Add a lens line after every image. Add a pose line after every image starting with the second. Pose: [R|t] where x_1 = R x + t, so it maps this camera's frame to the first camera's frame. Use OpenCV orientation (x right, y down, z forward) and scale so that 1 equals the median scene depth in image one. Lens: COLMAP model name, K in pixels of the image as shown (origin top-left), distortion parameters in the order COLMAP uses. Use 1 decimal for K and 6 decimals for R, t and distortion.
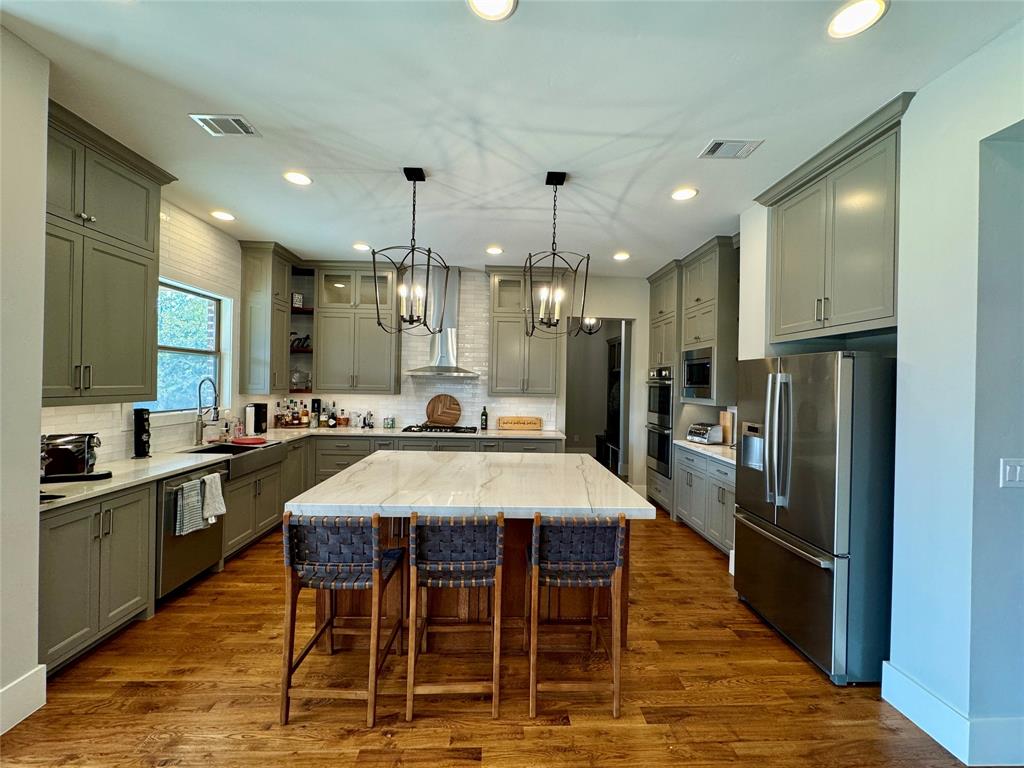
lens RADIAL K [[412.3, 0, 513.9], [0, 412.3, 383.0], [0, 0, 1]] dist [0.004796, 0.000261]
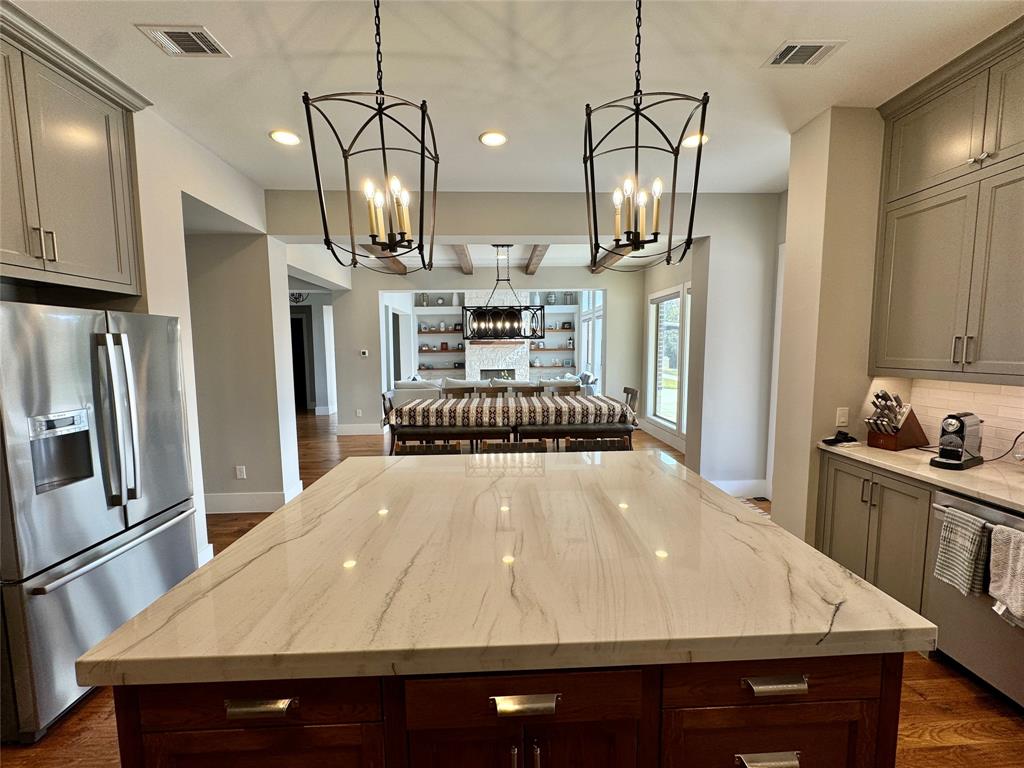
lens RADIAL K [[412.3, 0, 512.5], [0, 412.3, 383.1], [0, 0, 1]] dist [0.004796, 0.000261]
pose [[-0.999890, -0.011907, -0.008796, -0.089794], [-0.012674, 0.995585, 0.093010, -0.013705], [0.007650, 0.093111, -0.995626, 1.909713]]
